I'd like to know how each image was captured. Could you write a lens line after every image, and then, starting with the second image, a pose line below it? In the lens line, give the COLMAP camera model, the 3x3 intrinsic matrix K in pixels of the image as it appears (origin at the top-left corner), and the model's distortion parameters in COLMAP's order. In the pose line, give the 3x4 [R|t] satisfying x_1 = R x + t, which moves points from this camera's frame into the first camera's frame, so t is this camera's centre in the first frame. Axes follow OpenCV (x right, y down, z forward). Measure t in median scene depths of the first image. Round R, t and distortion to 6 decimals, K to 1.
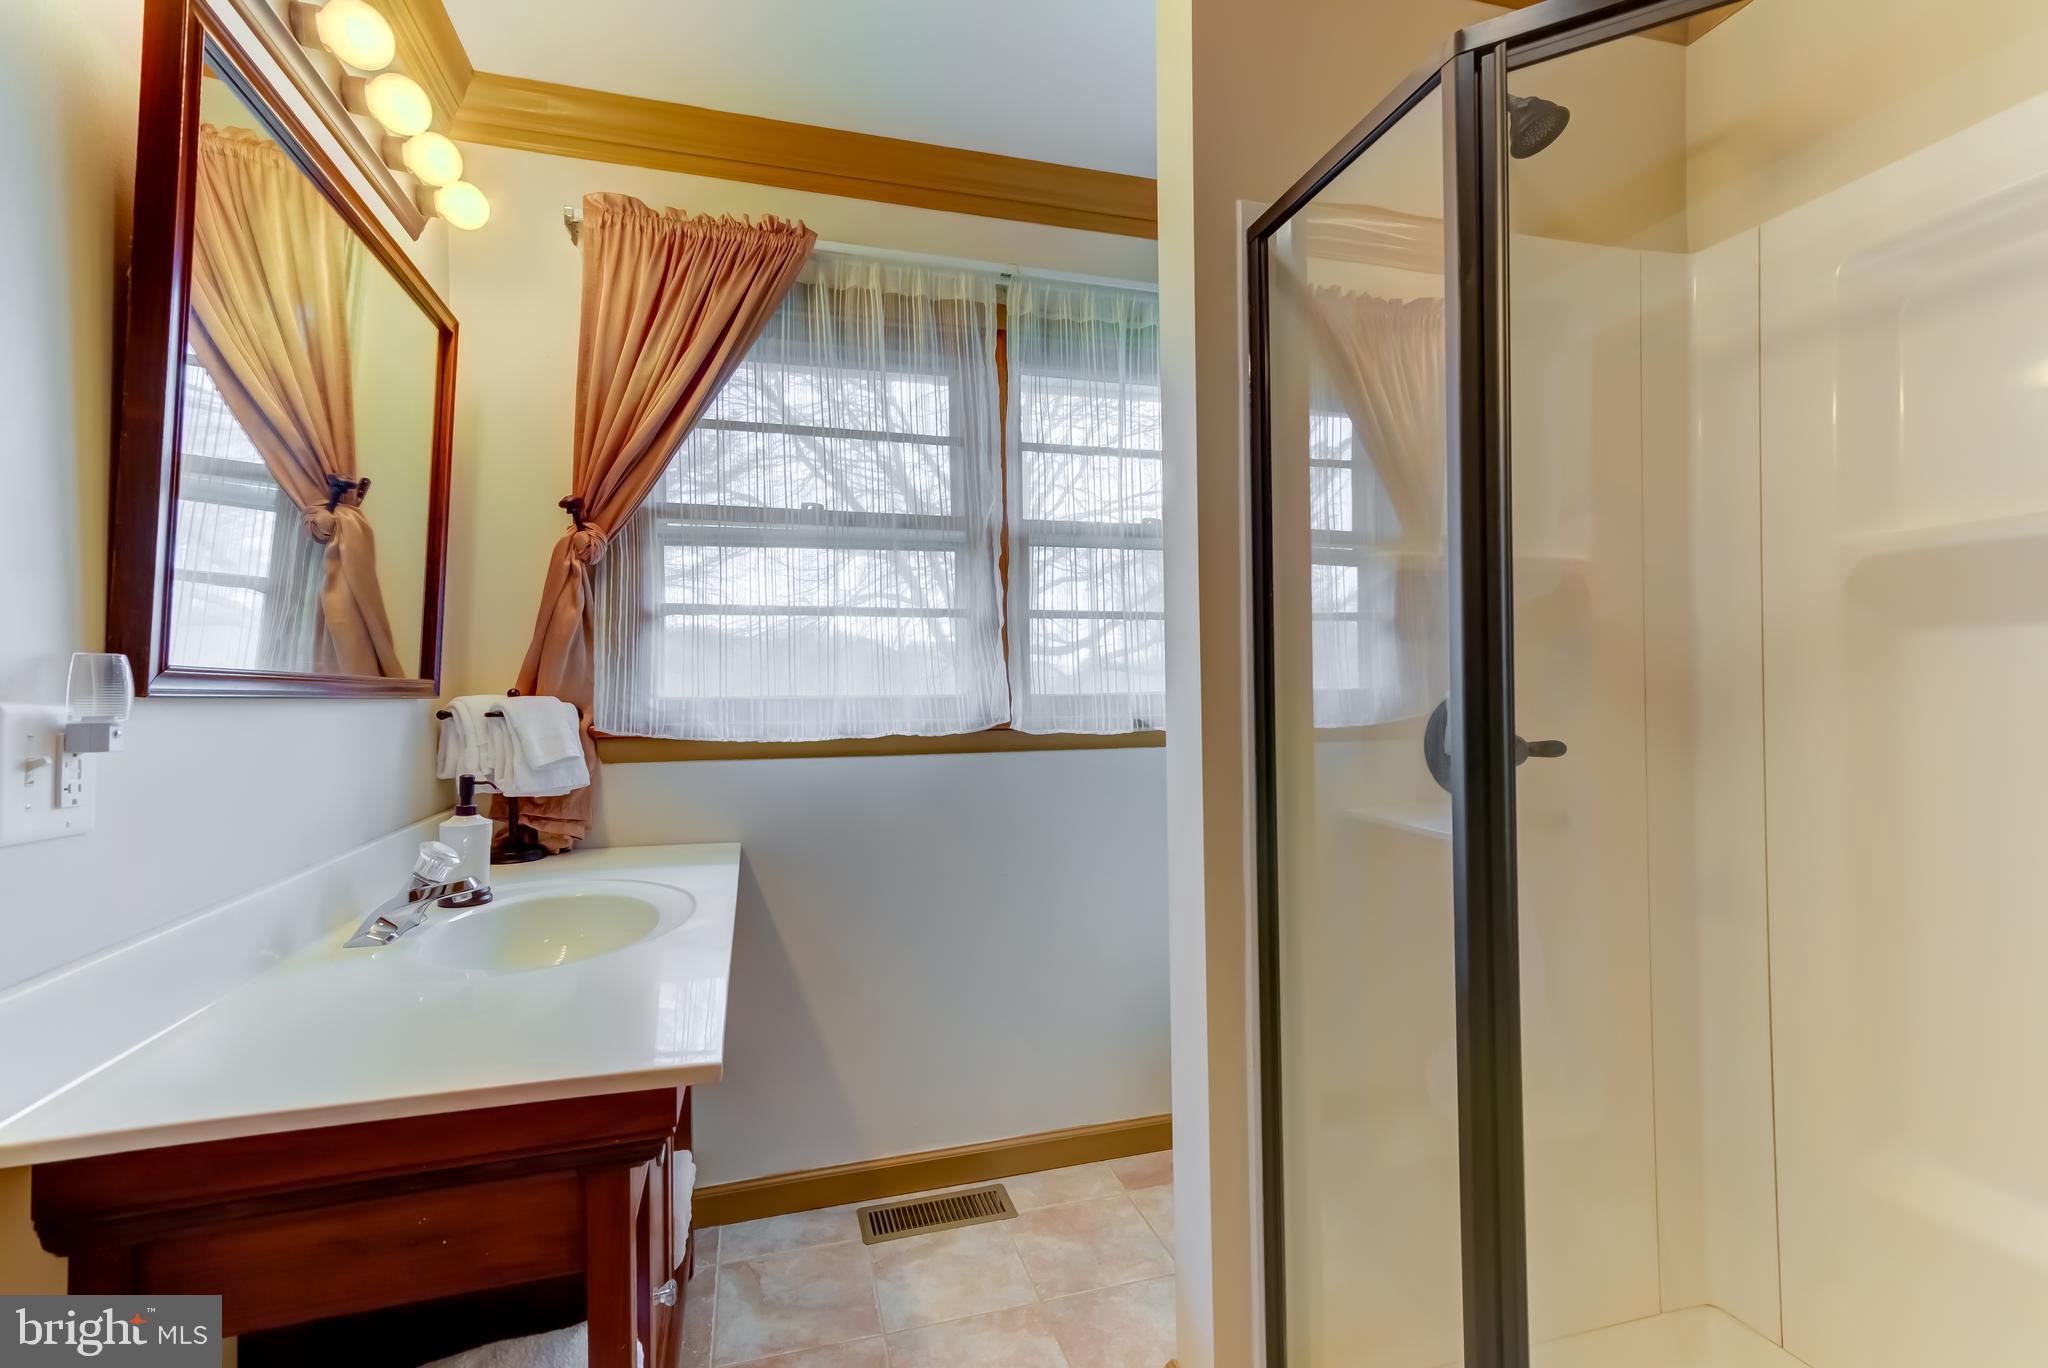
lens RADIAL K [[932.3, 0, 1028.0], [0, 932.3, 679.2], [0, 0, 1]] dist [0.016610, 0.001894]
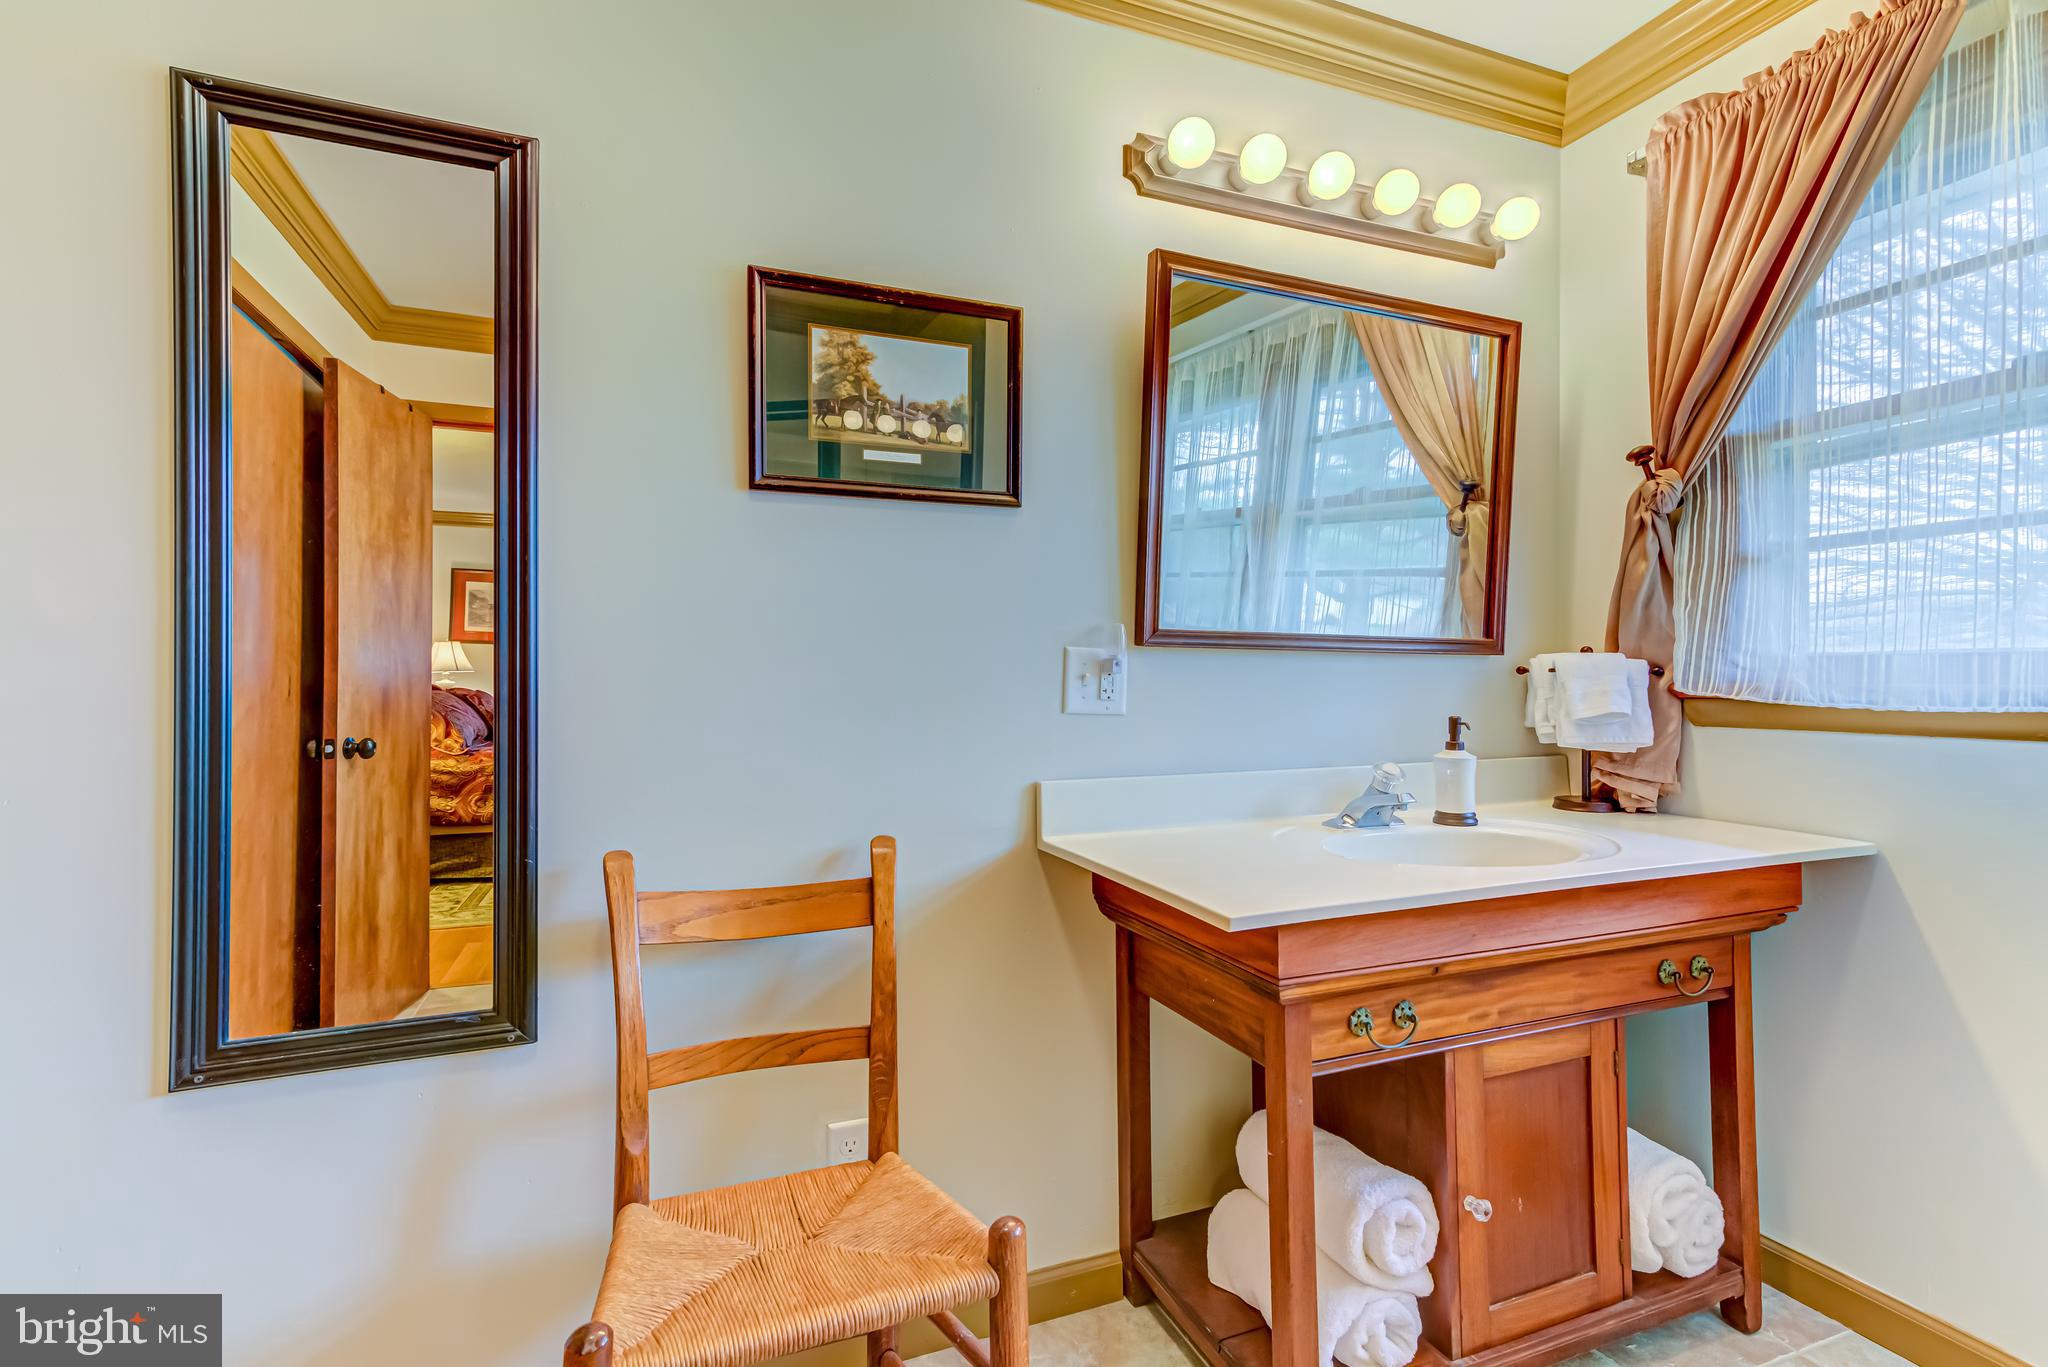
lens RADIAL K [[932.3, 0, 1028.5], [0, 932.3, 677.2], [0, 0, 1]] dist [0.016610, 0.001894]
pose [[0.106361, 0.004351, -0.994318, 0.415702], [0.010679, 0.999928, 0.005518, 0.030978], [0.994270, -0.011206, 0.106307, 0.260712]]
